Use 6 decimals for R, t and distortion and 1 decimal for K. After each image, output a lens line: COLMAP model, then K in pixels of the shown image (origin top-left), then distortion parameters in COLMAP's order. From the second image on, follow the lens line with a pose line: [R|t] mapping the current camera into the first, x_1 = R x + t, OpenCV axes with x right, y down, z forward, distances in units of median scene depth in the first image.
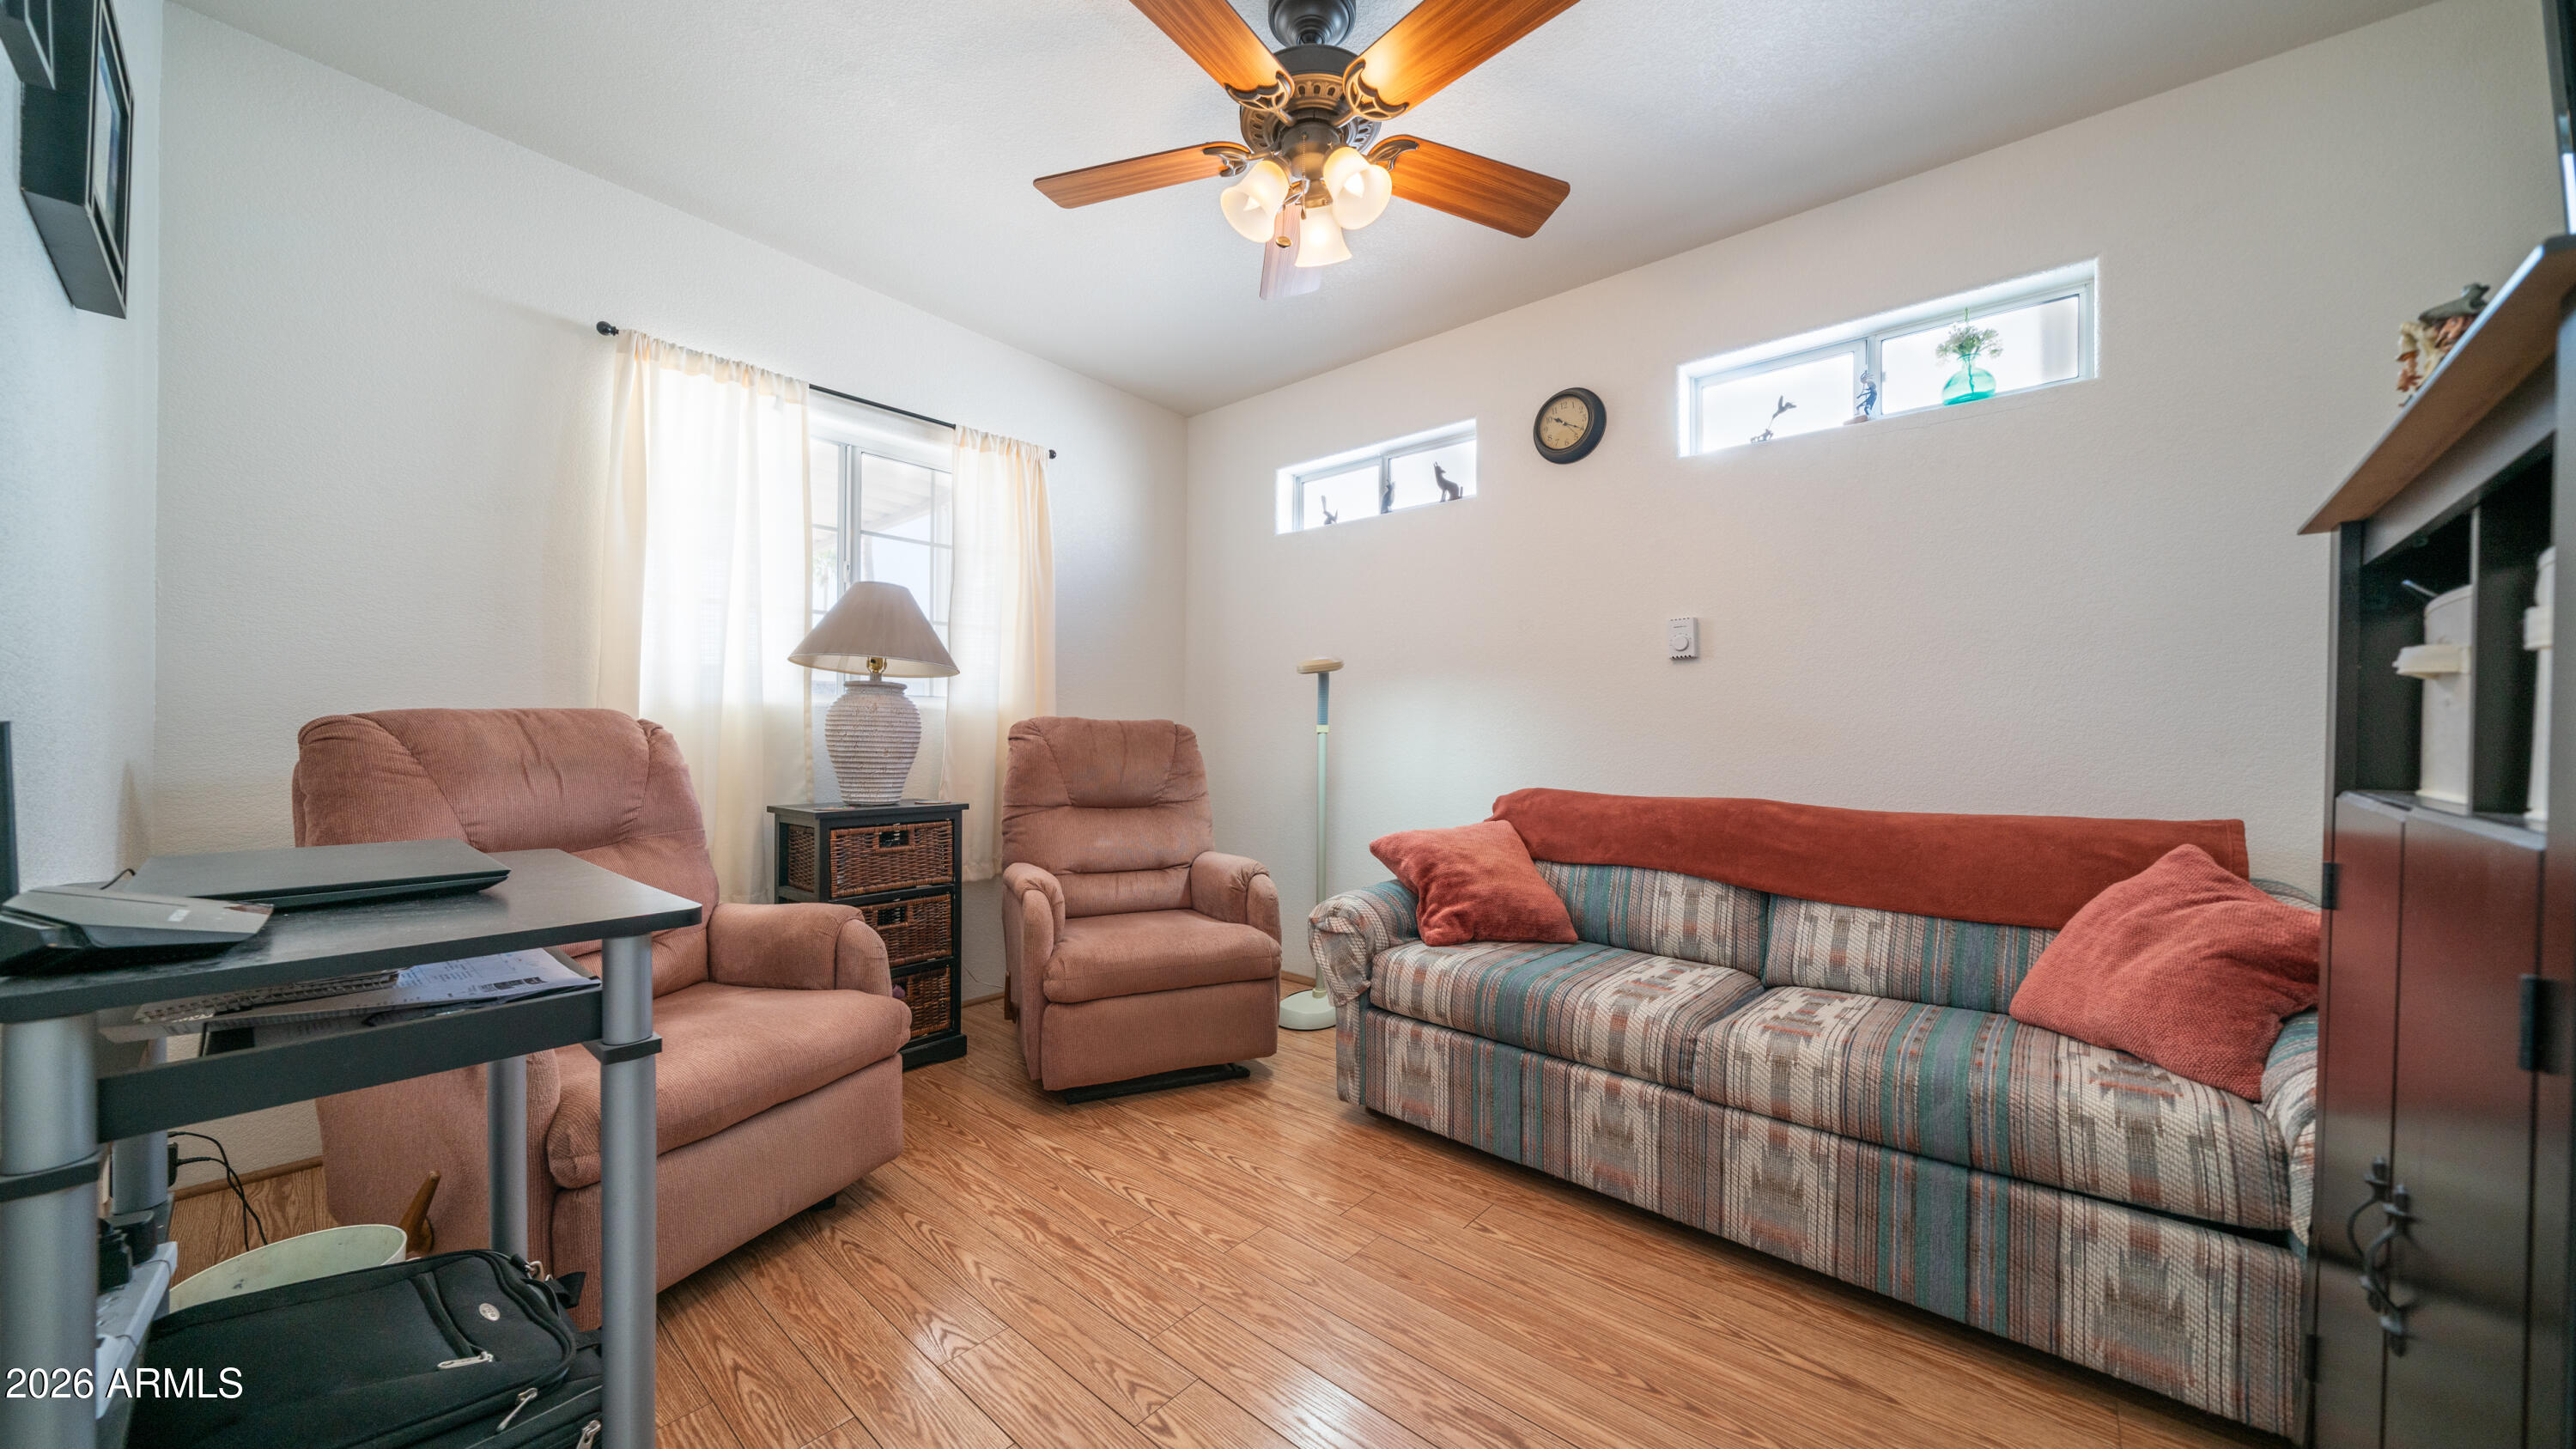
lens RADIAL K [[882.5, 0, 1287.0], [0, 882.5, 734.7], [0, 0, 1]] dist [-0.002987, -0.000083]
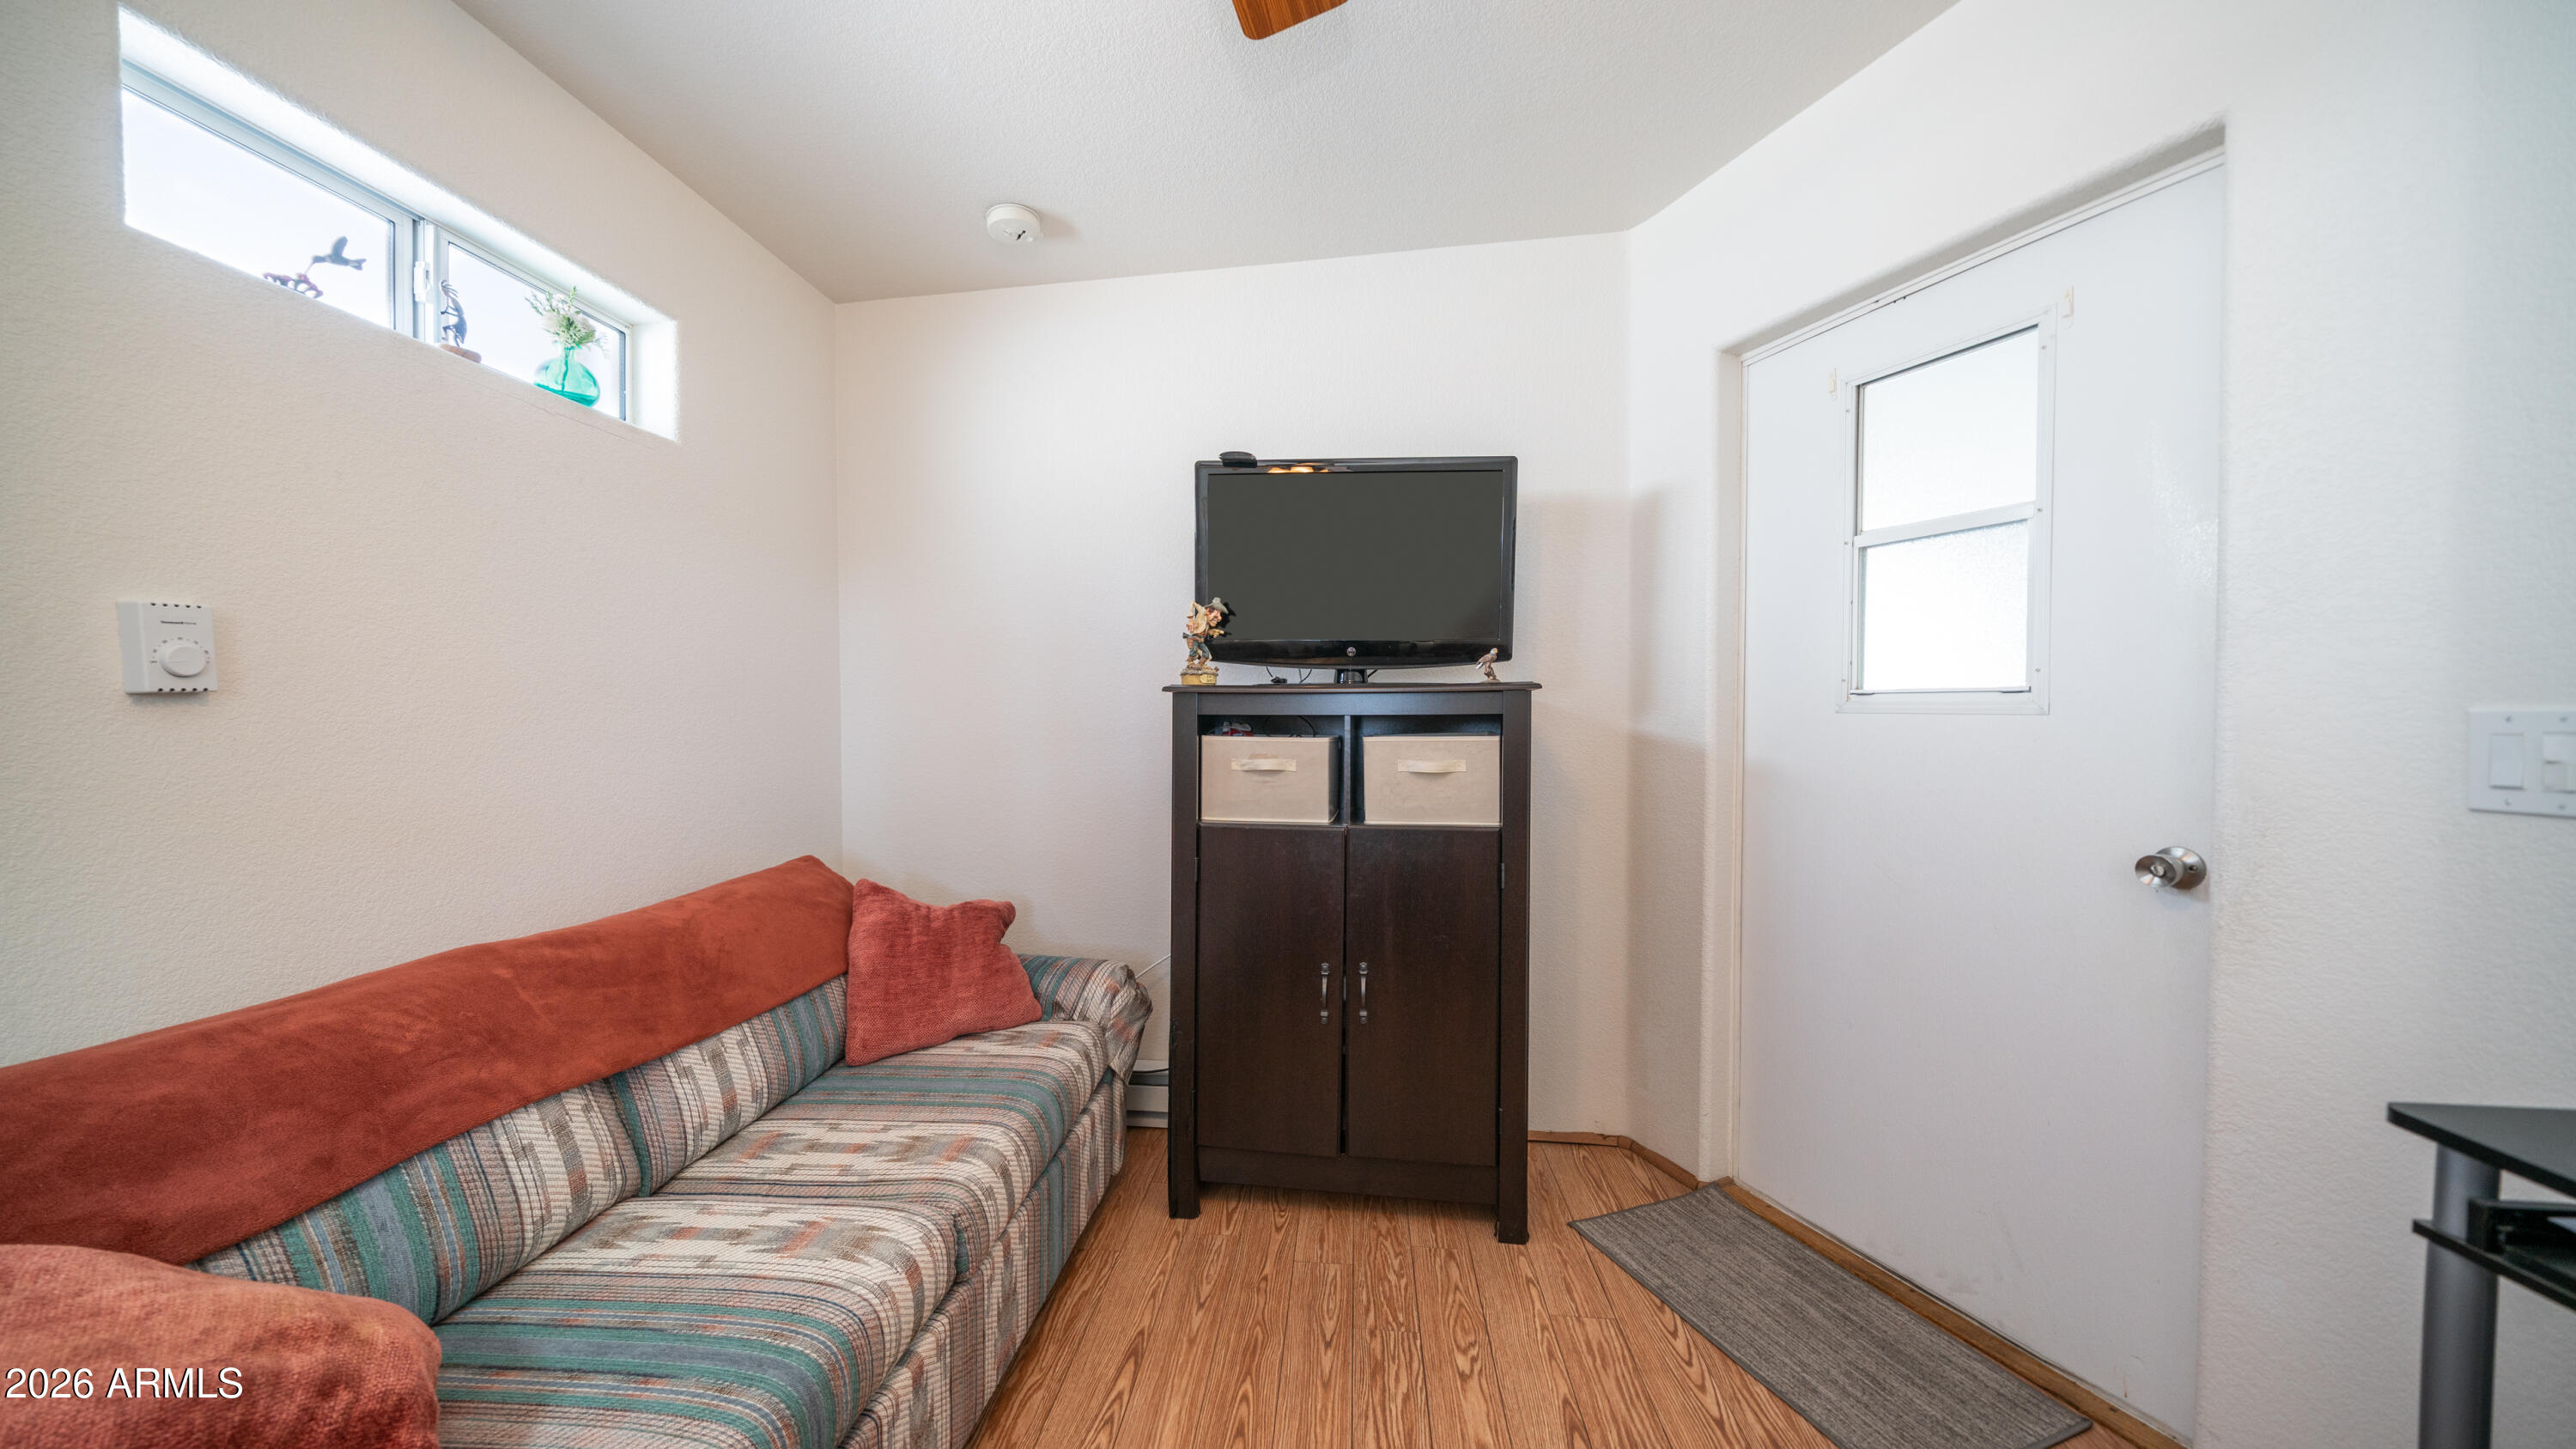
lens RADIAL K [[882.5, 0, 1287.0], [0, 882.5, 734.7], [0, 0, 1]] dist [-0.002987, -0.000083]
pose [[-0.563450, -0.030772, 0.825577, -0.312618], [-0.000460, 0.999318, 0.036935, -0.109835], [-0.826150, 0.020431, -0.563080, 1.027208]]
